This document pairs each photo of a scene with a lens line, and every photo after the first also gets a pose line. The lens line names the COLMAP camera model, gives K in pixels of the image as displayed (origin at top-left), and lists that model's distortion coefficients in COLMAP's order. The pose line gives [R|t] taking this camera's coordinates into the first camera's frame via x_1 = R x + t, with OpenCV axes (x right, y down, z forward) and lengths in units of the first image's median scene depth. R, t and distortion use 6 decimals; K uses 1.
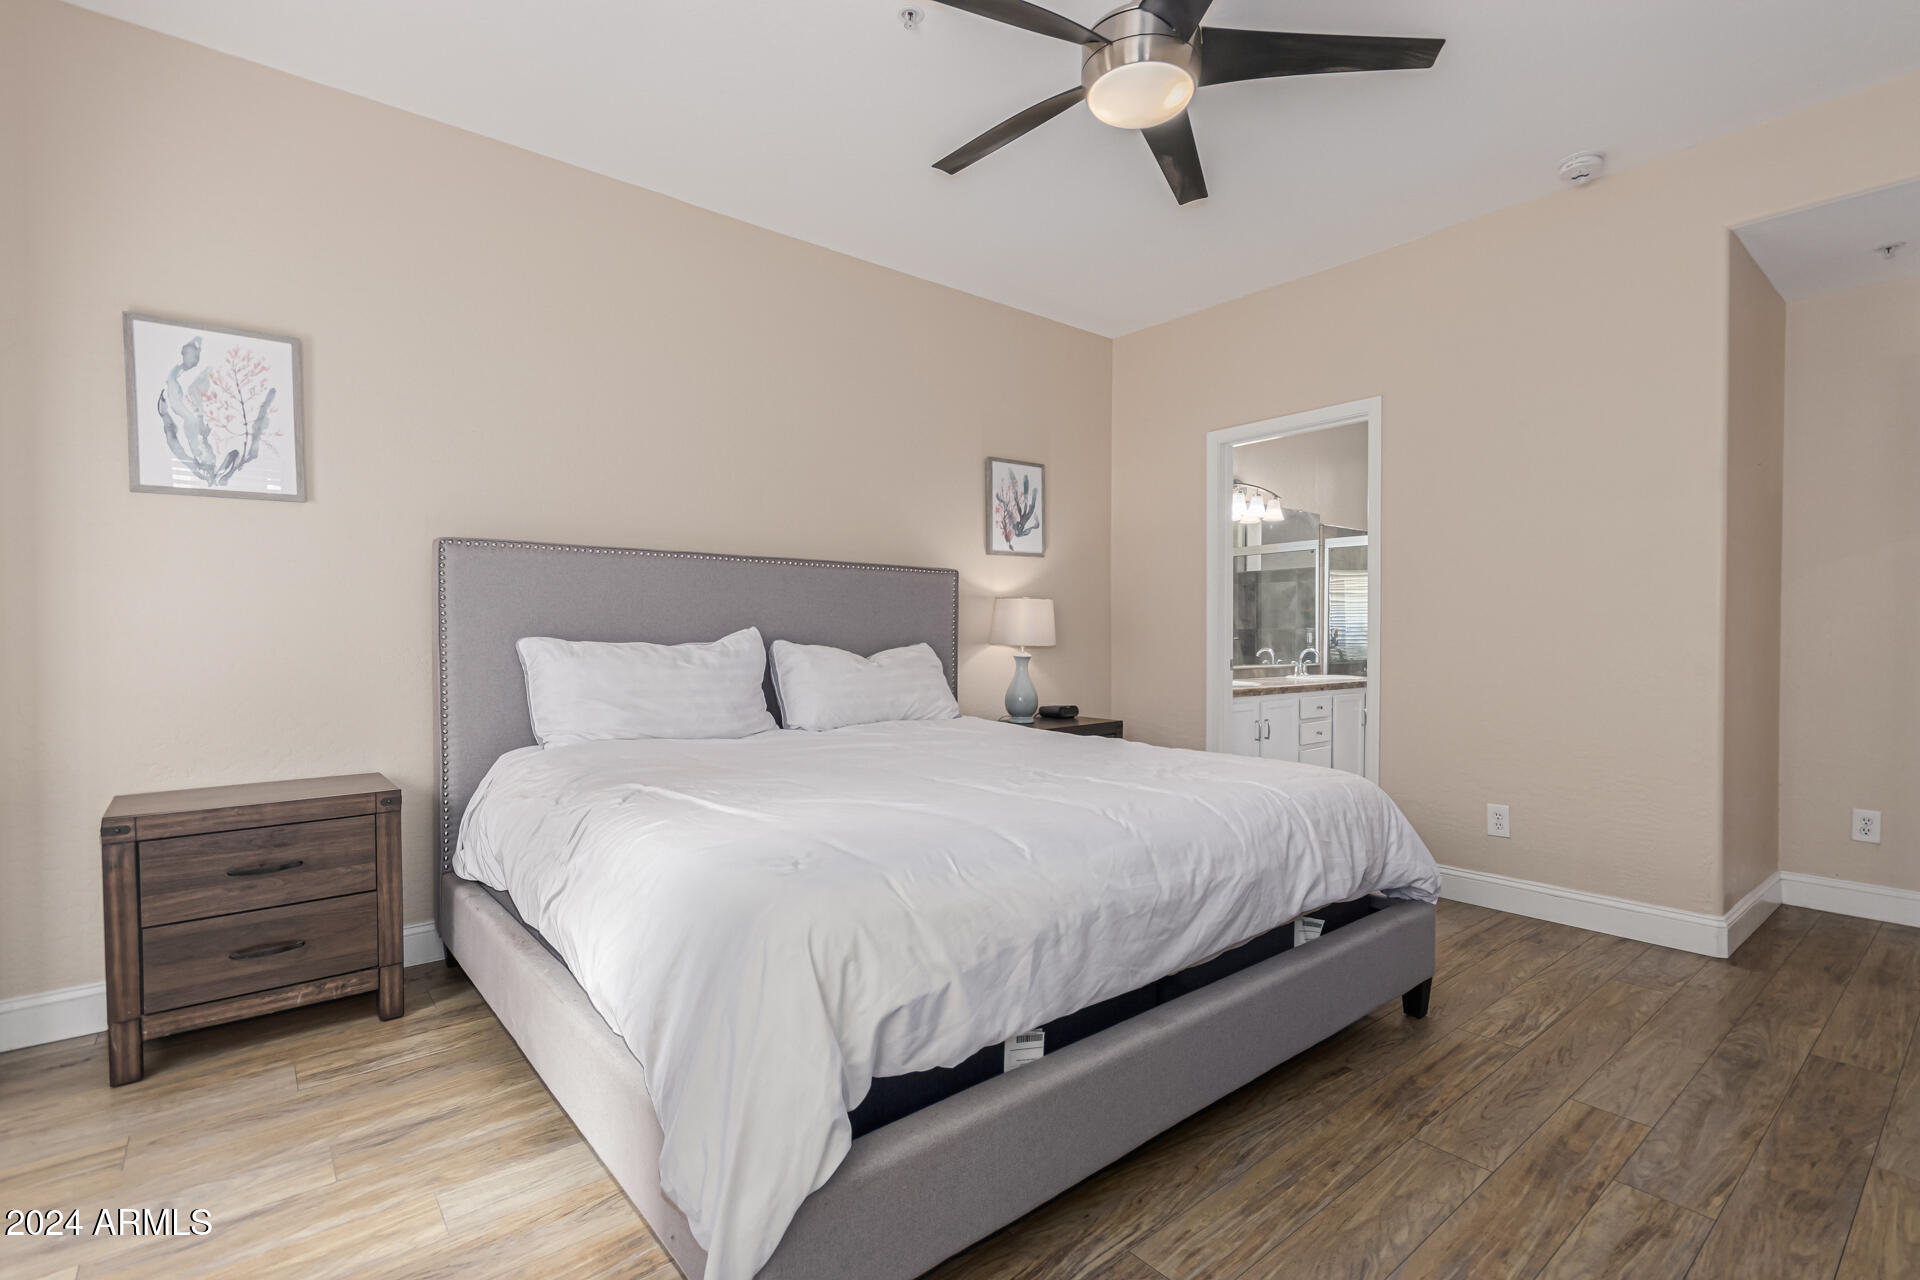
lens RADIAL K [[890.2, 0, 957.4], [0, 890.2, 633.4], [0, 0, 1]] dist [0.018064, 0.000156]
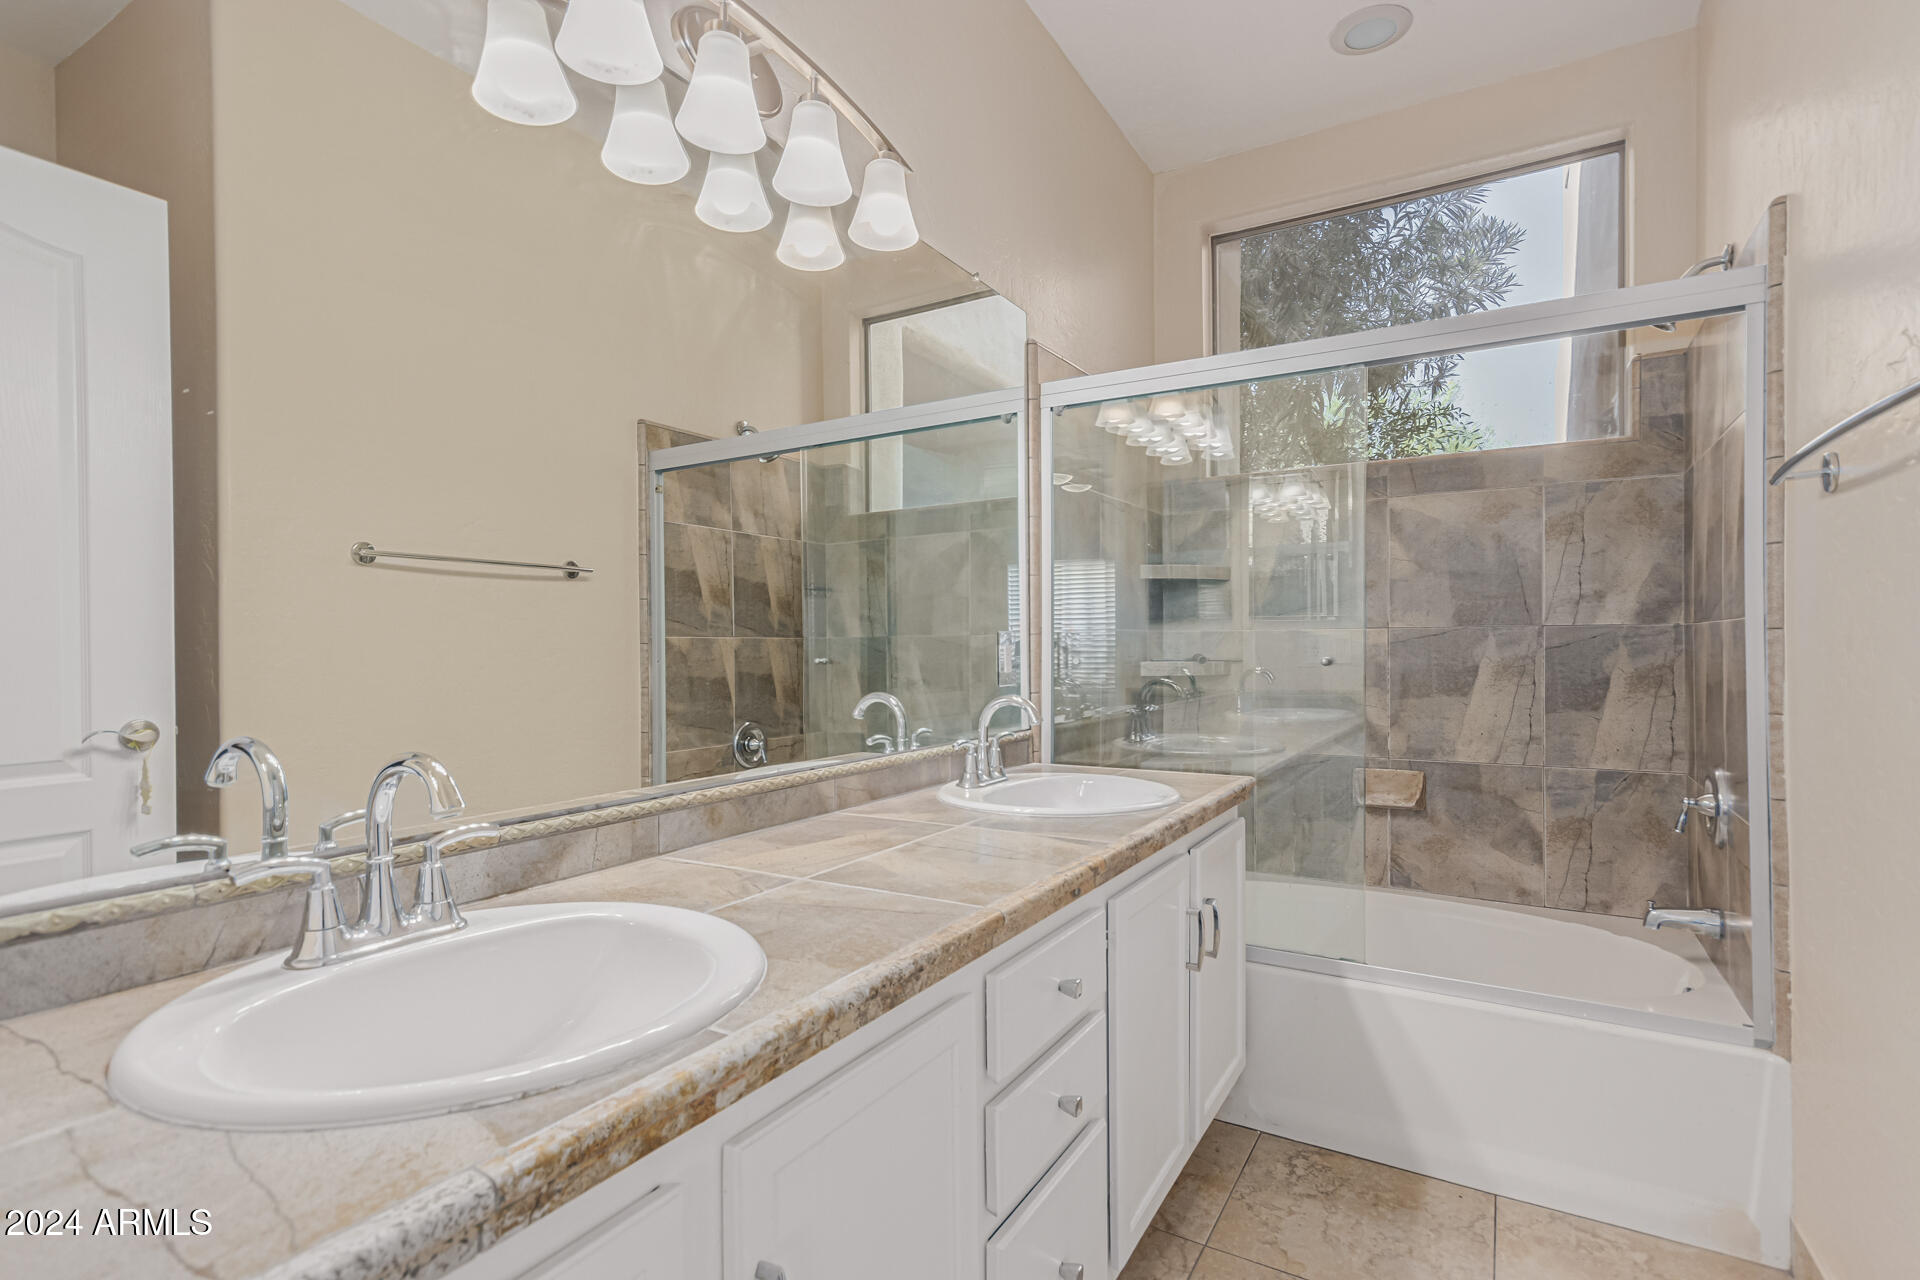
lens RADIAL K [[936.9, 0, 967.6], [0, 936.9, 640.6], [0, 0, 1]] dist [0.009625, 0.001288]
pose [[0.936474, -0.012233, 0.350524, 0.251802], [0.011876, 0.999924, 0.003168, -0.005189], [-0.350536, 0.001196, 0.936549, 0.660216]]
